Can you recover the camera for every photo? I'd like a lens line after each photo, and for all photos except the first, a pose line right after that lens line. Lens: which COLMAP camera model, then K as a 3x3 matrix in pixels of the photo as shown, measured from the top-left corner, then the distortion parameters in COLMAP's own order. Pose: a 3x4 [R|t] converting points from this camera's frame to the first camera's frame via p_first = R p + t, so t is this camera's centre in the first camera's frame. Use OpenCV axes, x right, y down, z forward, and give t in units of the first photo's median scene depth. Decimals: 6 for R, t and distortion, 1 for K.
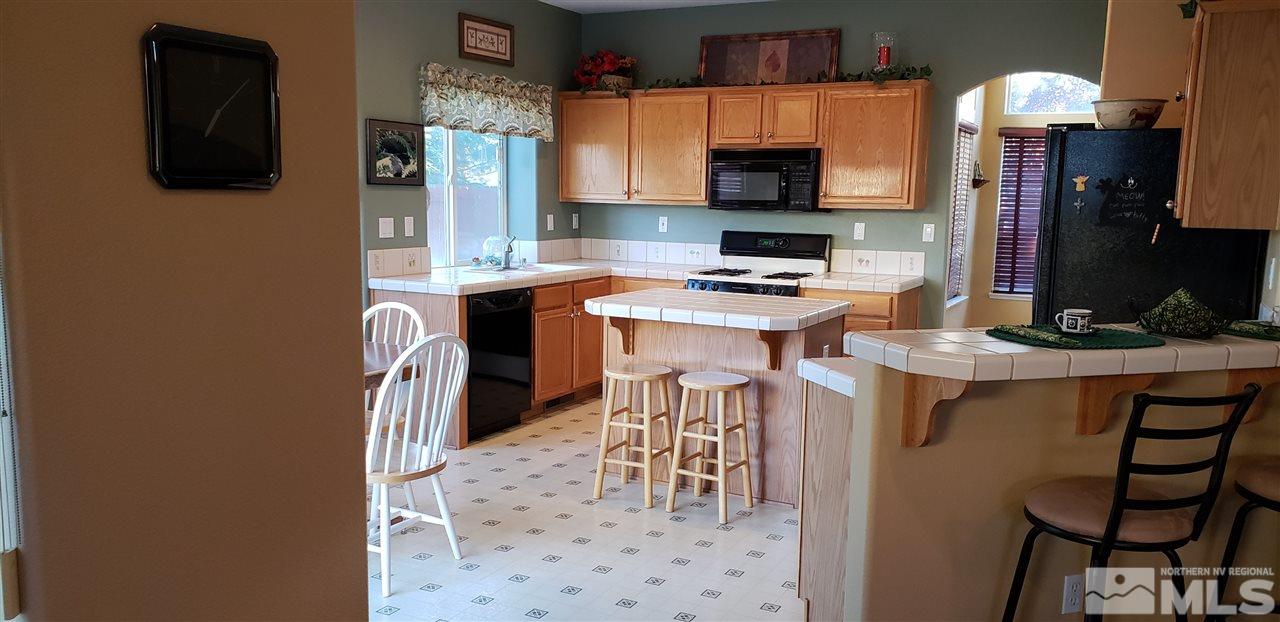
lens RADIAL K [[1020.9, 0, 640.0], [0, 1020.9, 311.0], [0, 0, 1]] dist [0.162399, -0.277554]
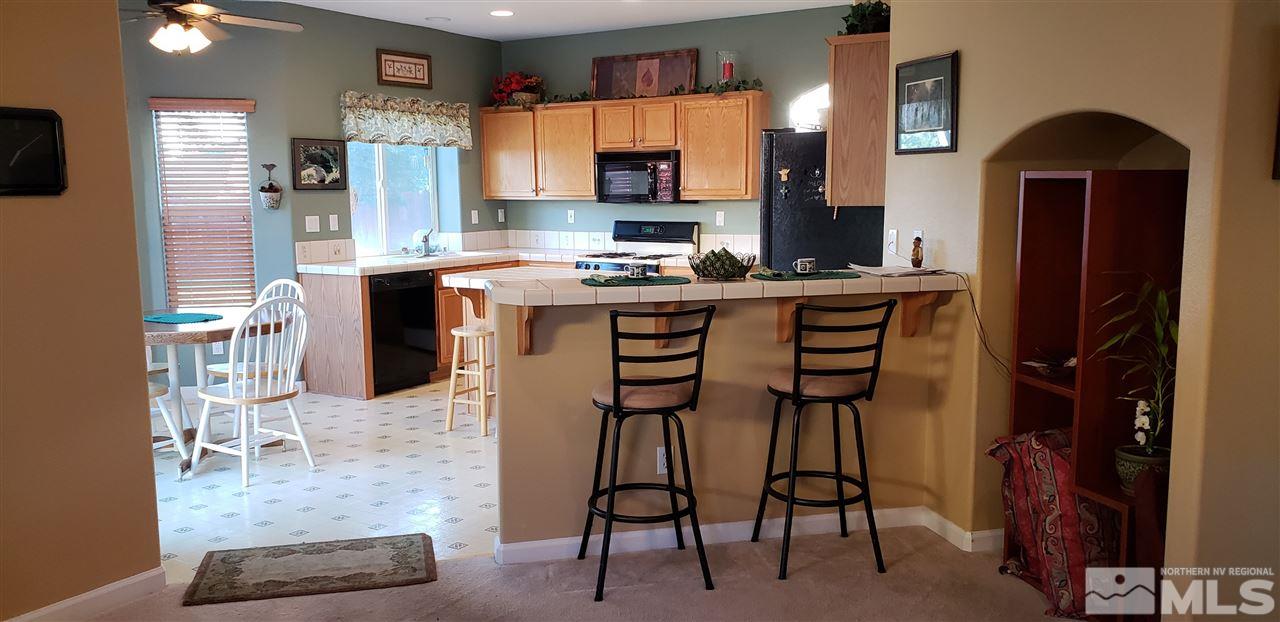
lens RADIAL K [[1020.9, 0, 640.0], [0, 1020.9, 311.0], [0, 0, 1]] dist [0.162399, -0.277554]
pose [[0.994881, -0.016467, -0.099699, 0.242395], [0.016753, 0.999858, 0.002029, 0.026014], [0.099651, -0.003688, 0.995016, -0.189333]]
